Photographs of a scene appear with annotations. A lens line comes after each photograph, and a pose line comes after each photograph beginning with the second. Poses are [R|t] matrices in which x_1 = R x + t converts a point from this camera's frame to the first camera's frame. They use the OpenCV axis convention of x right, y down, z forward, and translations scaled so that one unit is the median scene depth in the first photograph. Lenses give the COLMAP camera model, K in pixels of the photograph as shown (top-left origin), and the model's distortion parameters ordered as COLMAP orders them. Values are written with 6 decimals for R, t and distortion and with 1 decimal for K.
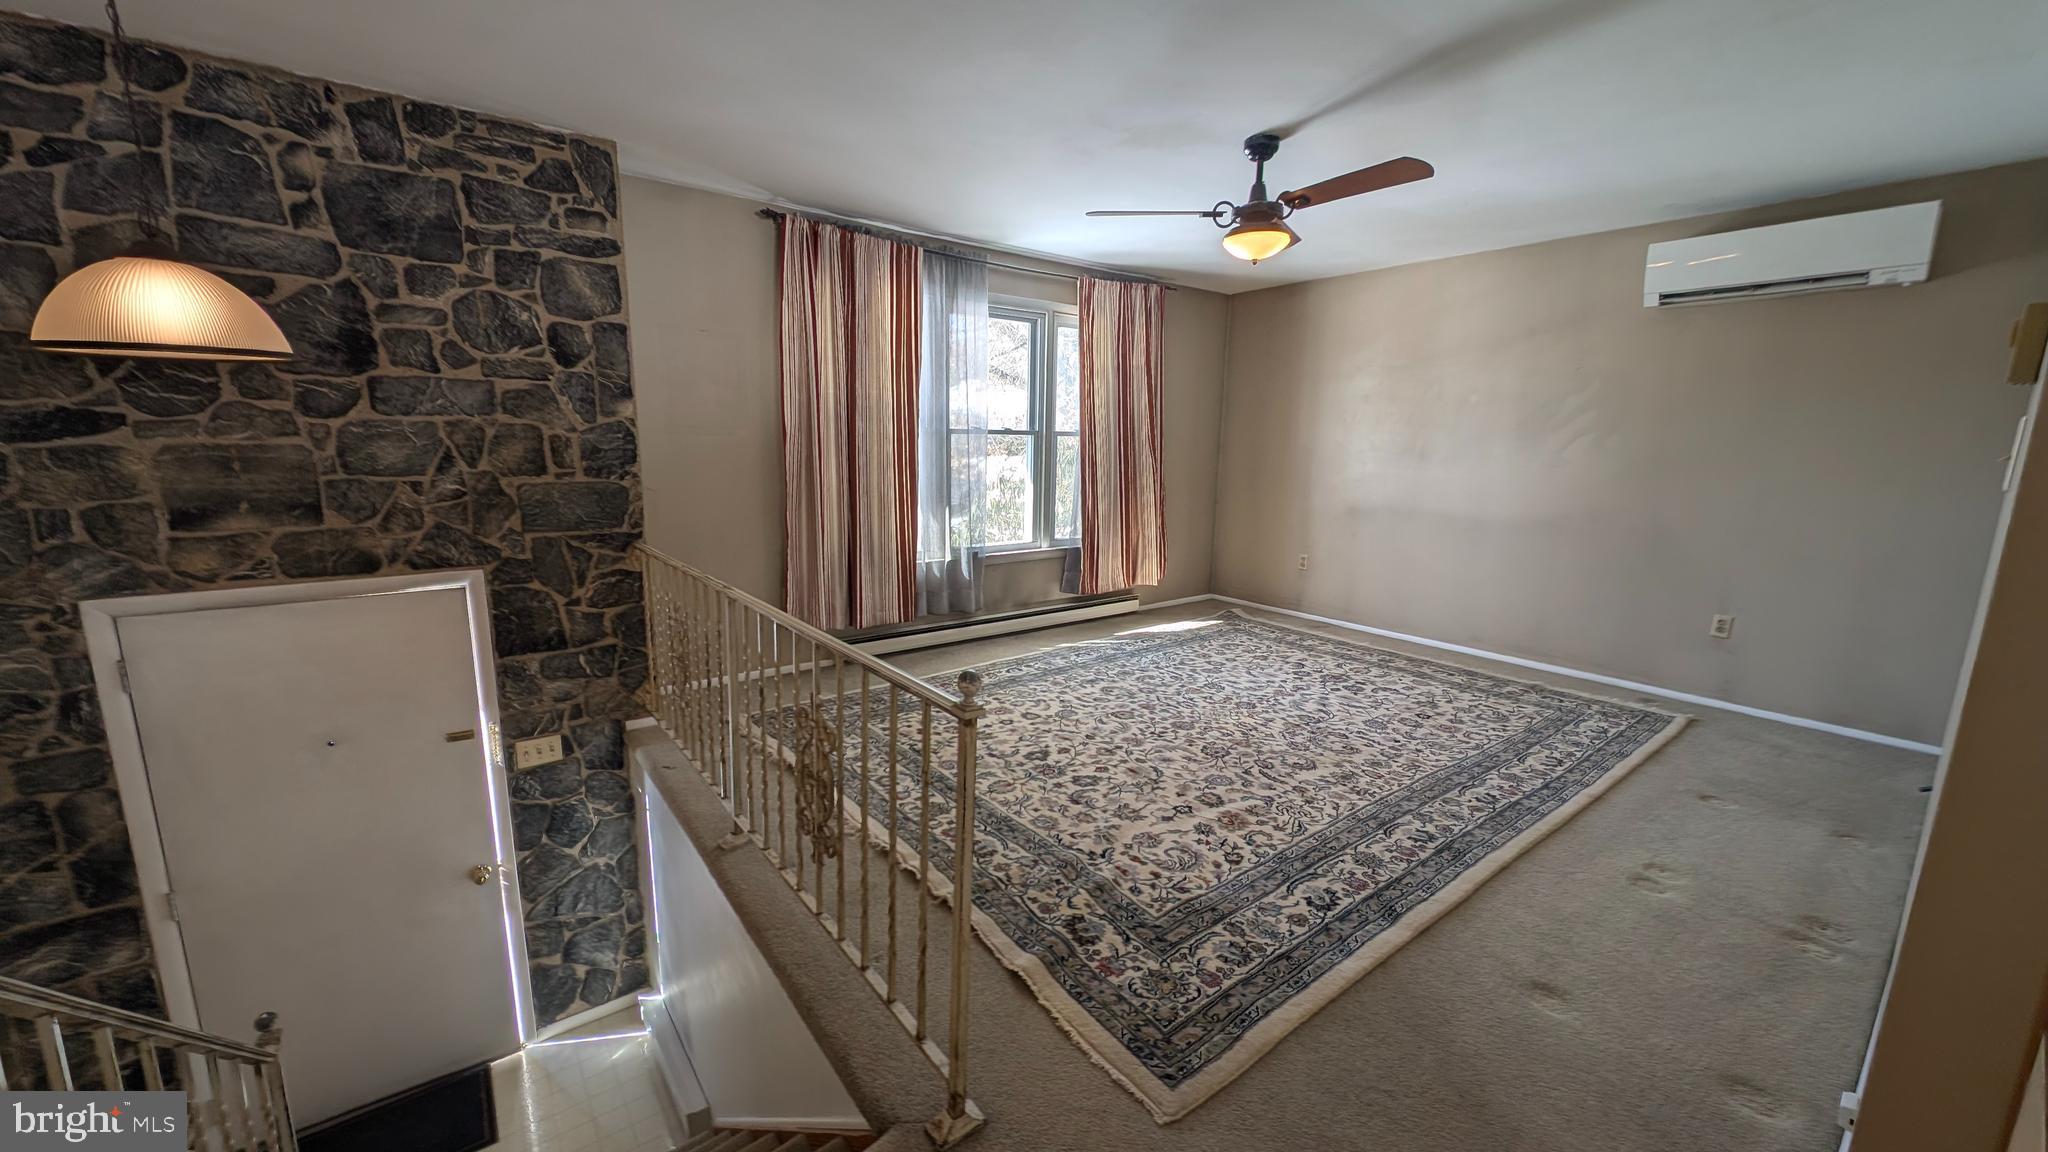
lens RADIAL K [[759.7, 0, 1022.1], [0, 759.7, 579.7], [0, 0, 1]] dist [0.001655, -0.000086]
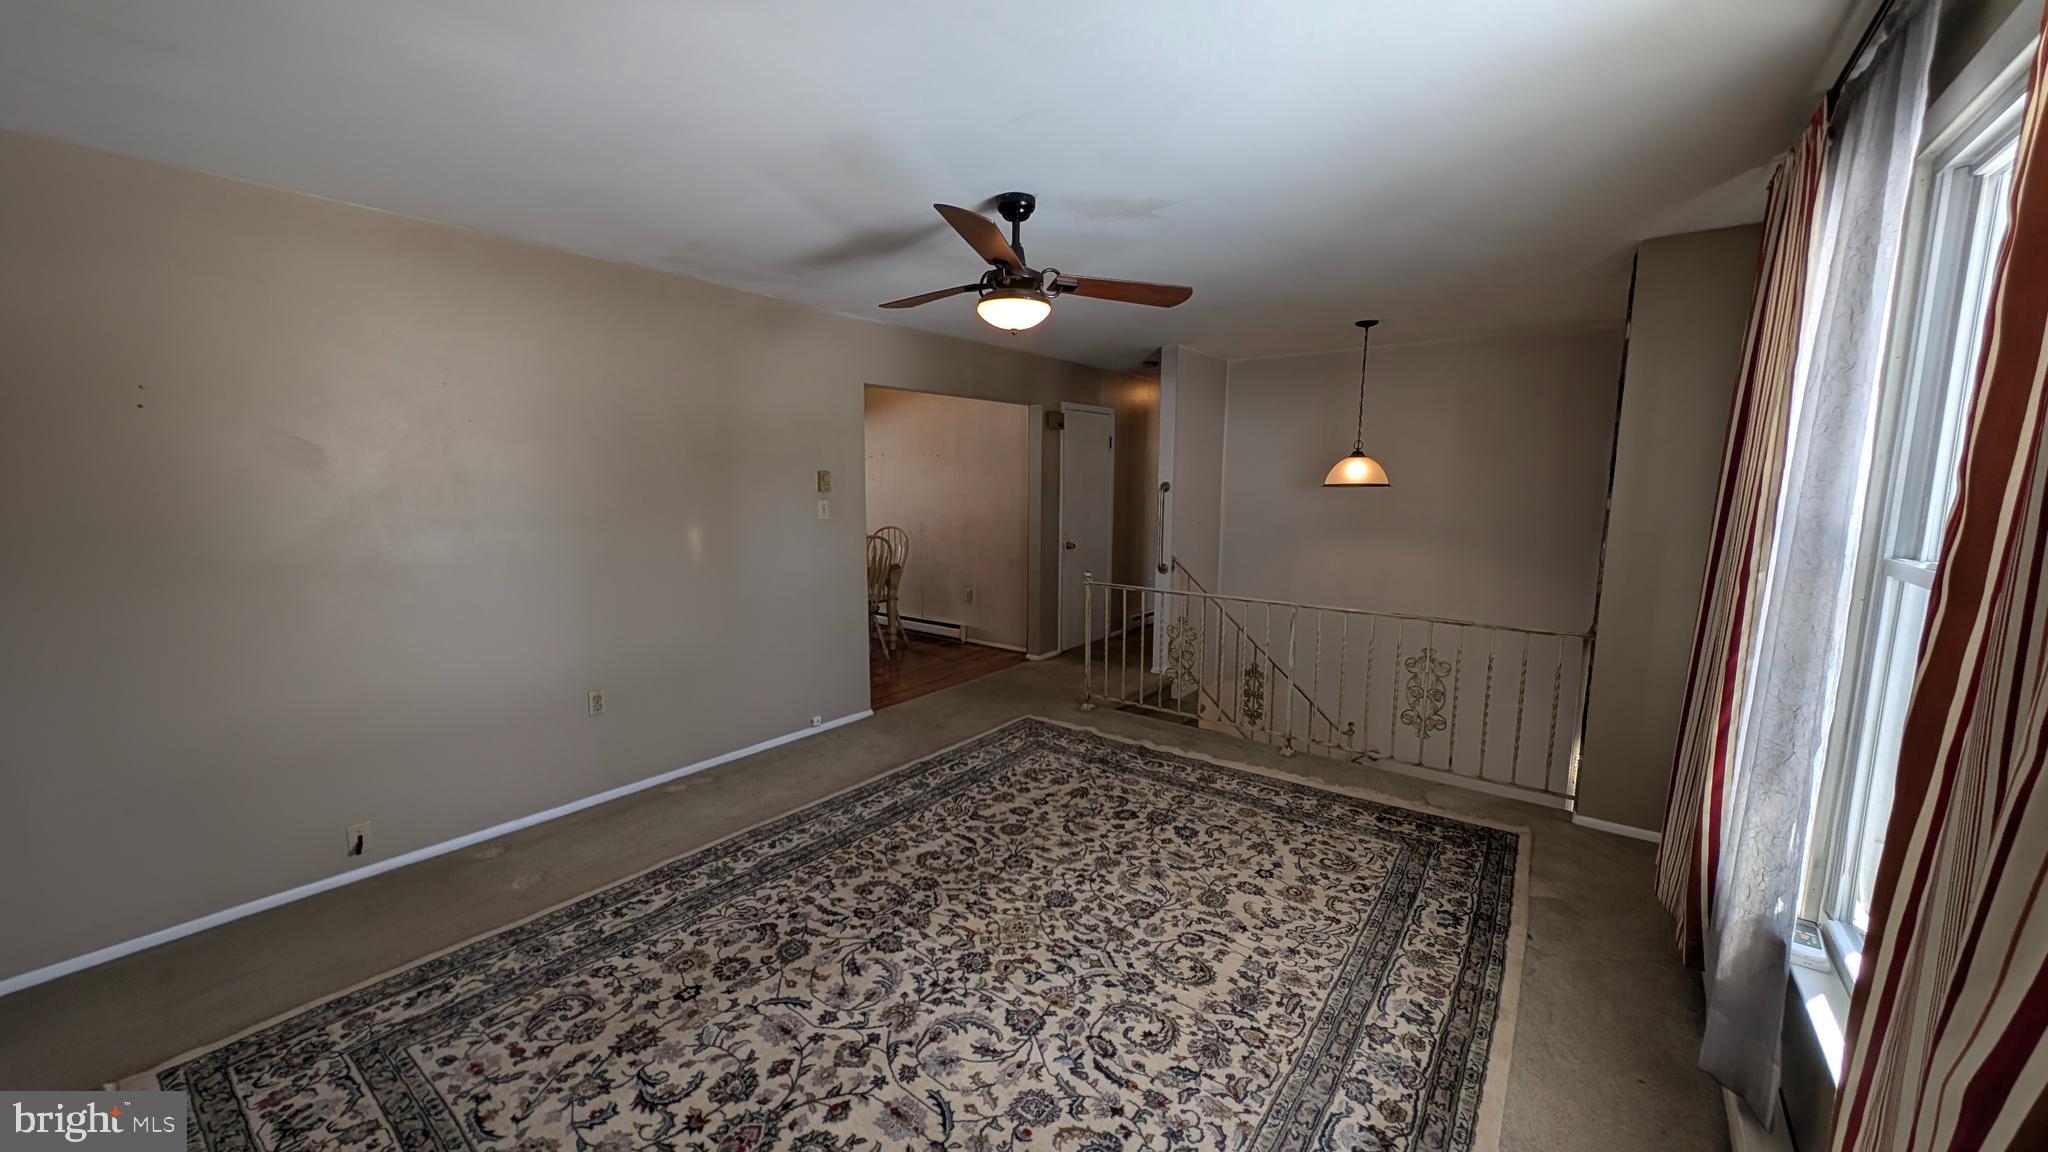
lens RADIAL K [[759.7, 0, 1021.5], [0, 759.7, 579.2], [0, 0, 1]] dist [0.001655, -0.000086]
pose [[-0.965254, 0.020978, -0.260470, 0.476139], [-0.061462, 0.950583, 0.304326, -0.376714], [0.253983, 0.309761, -0.916265, 1.713022]]
